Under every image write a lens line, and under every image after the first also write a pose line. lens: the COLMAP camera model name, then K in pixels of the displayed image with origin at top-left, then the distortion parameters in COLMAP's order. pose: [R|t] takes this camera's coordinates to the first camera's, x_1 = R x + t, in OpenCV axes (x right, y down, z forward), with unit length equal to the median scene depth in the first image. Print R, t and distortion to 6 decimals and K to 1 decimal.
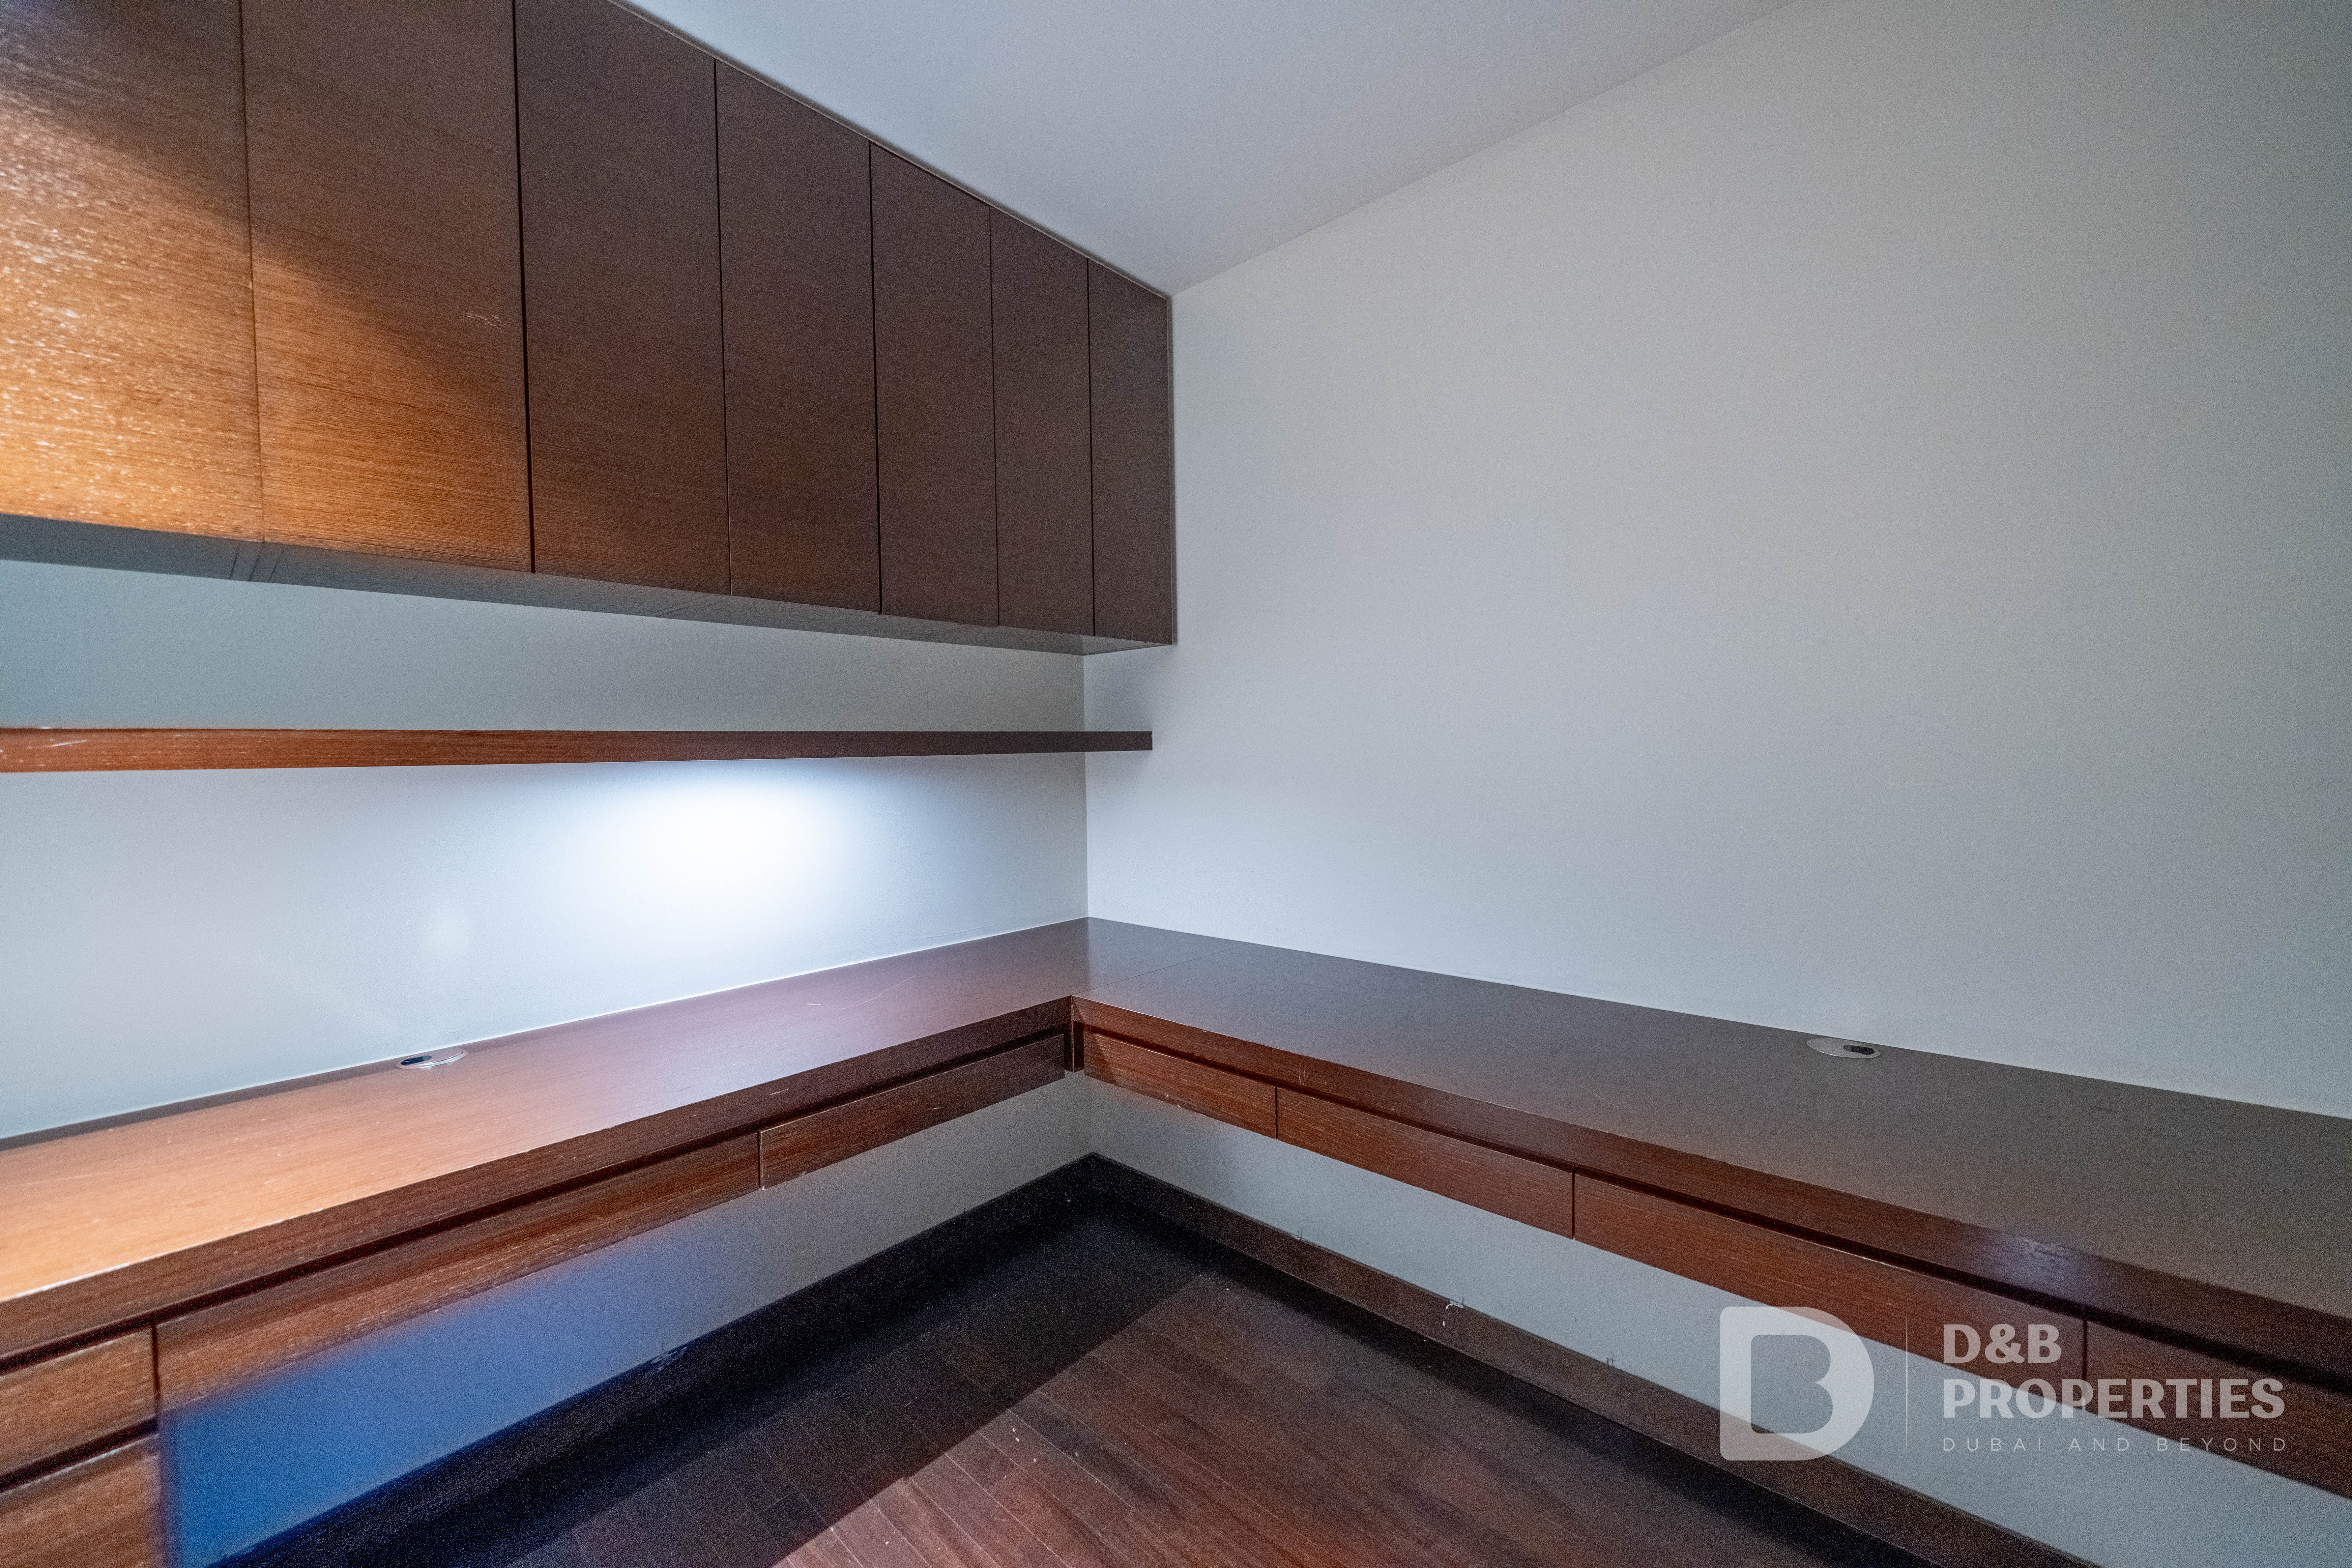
lens RADIAL K [[899.1, 0, 1179.4], [0, 899.1, 775.9], [0, 0, 1]] dist [0.000992, 0.000191]
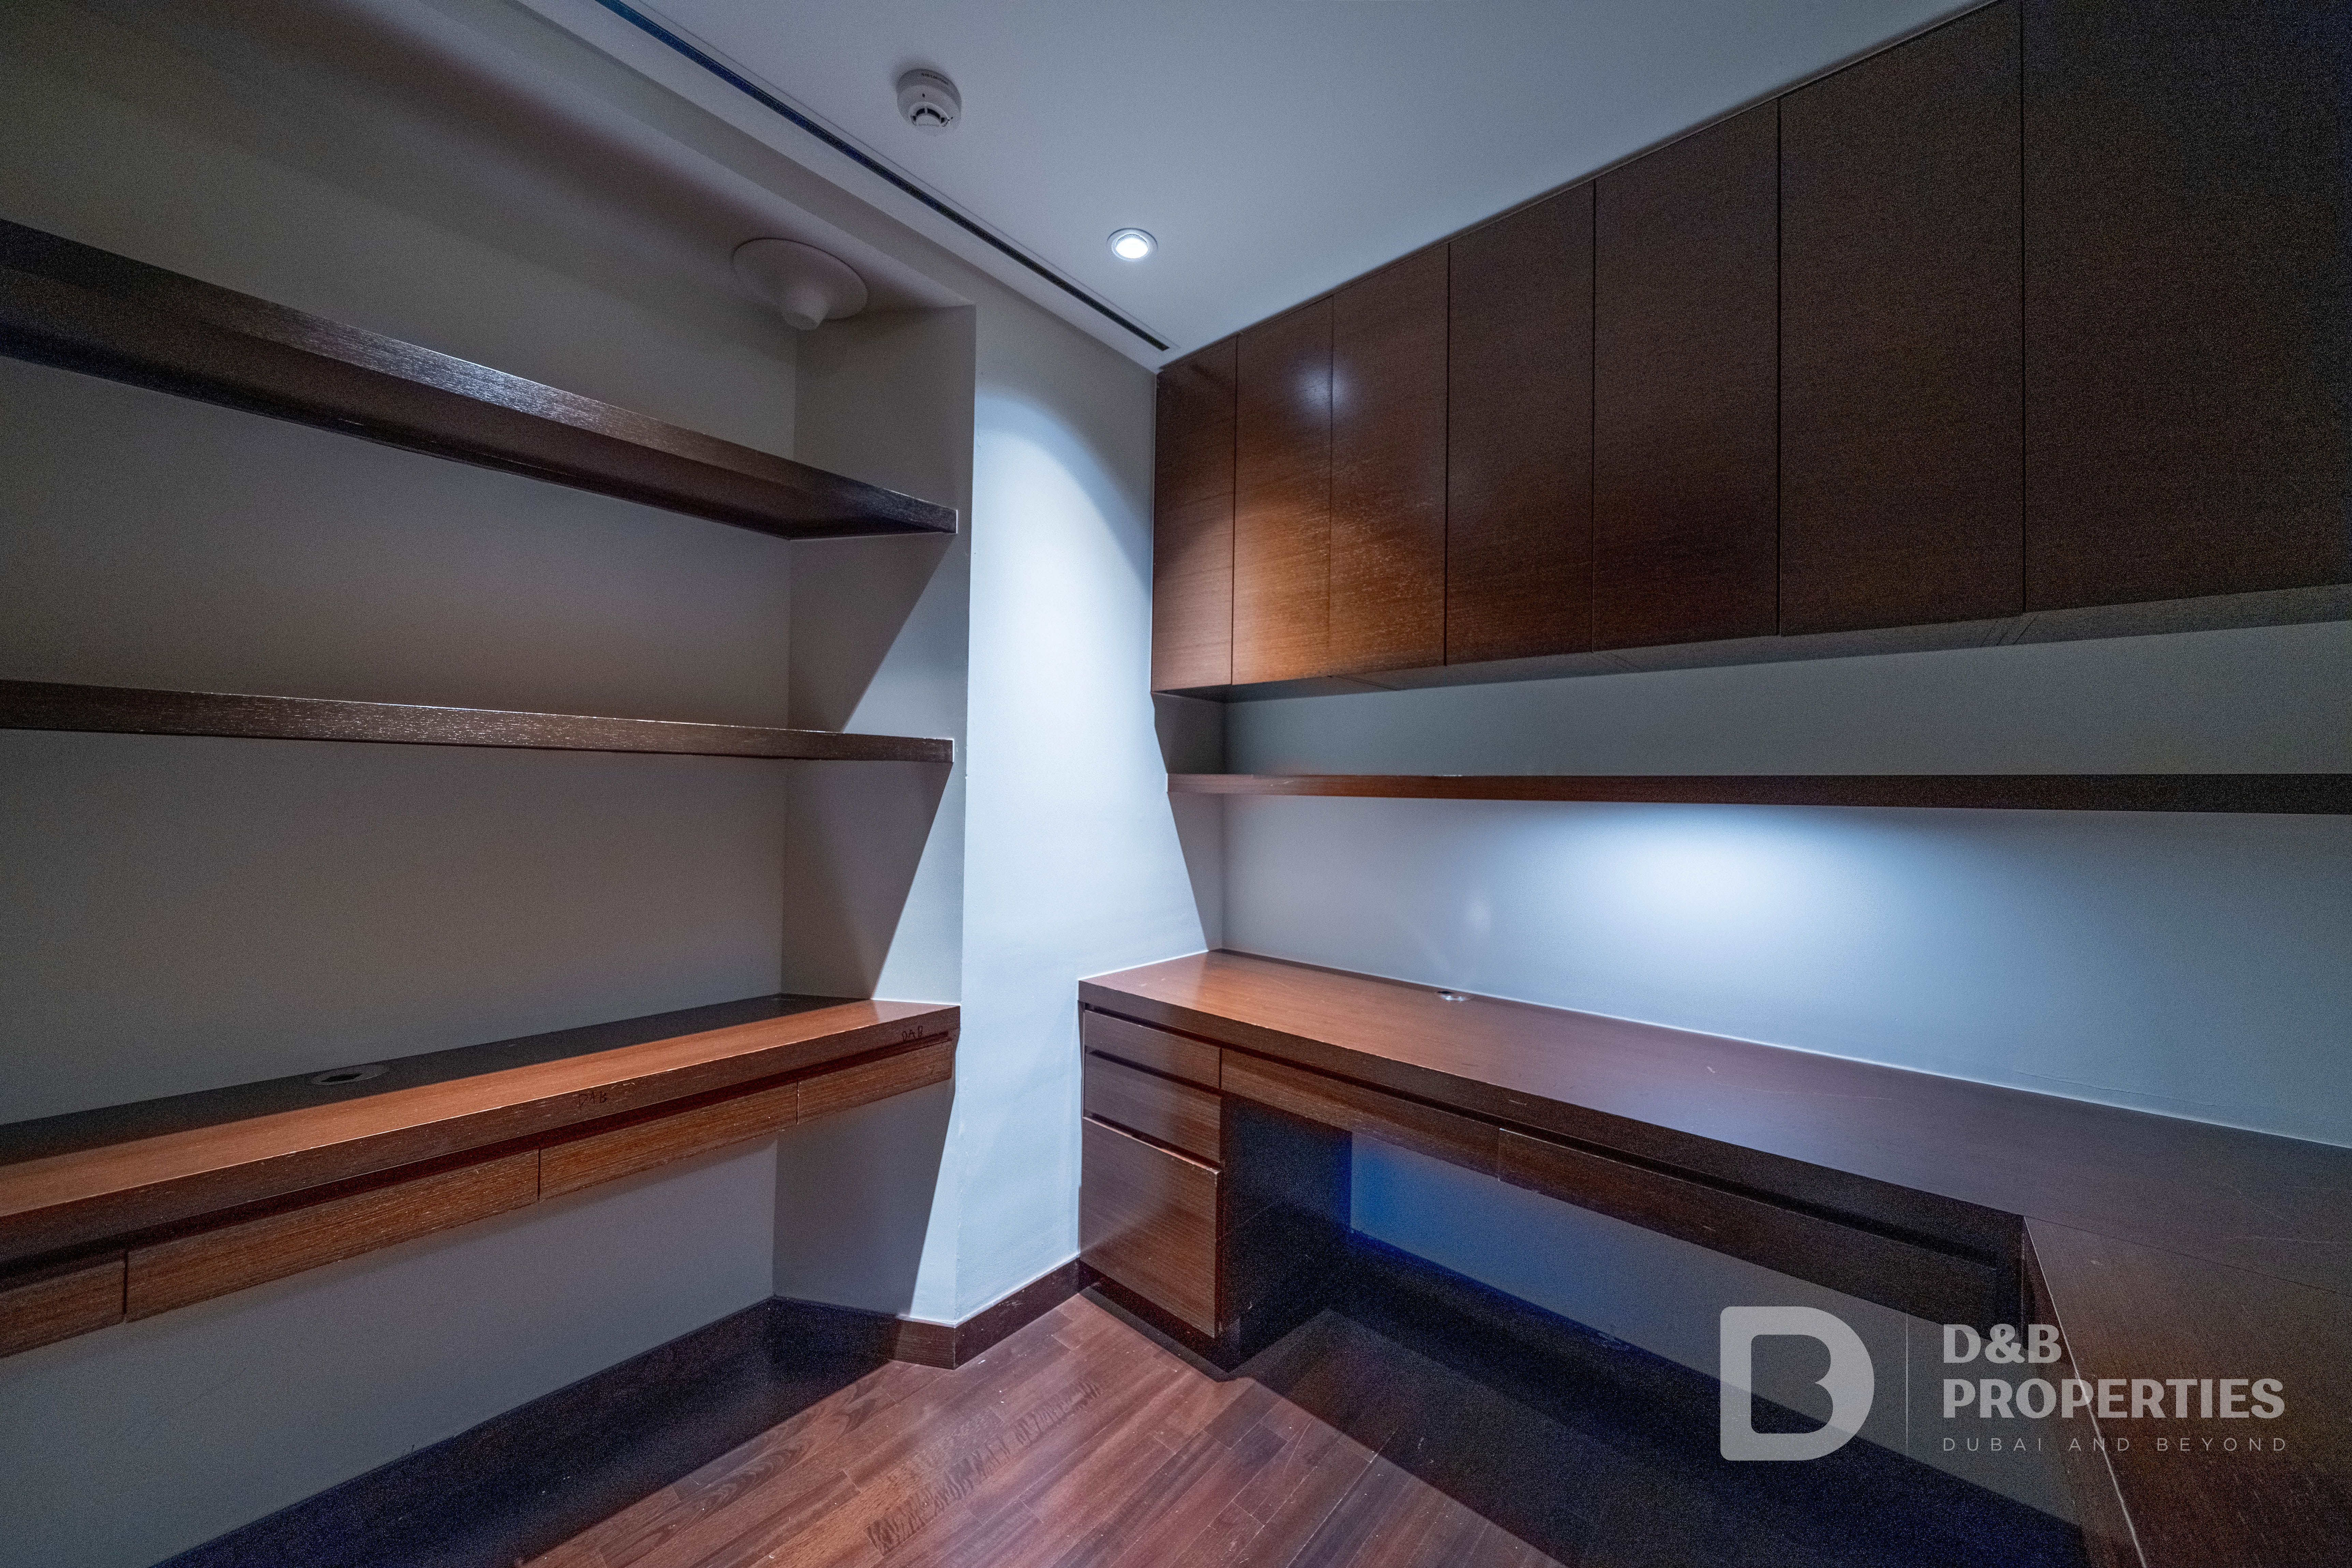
lens RADIAL K [[795.7, 0, 1180.7], [0, 795.7, 780.3], [0, 0, 1]] dist [0.001493, -0.000098]
pose [[0.019770, 0.002798, -0.999801, 0.535361], [-0.047098, 0.998889, 0.001865, -0.025776], [0.998695, 0.047052, 0.019879, 0.563754]]
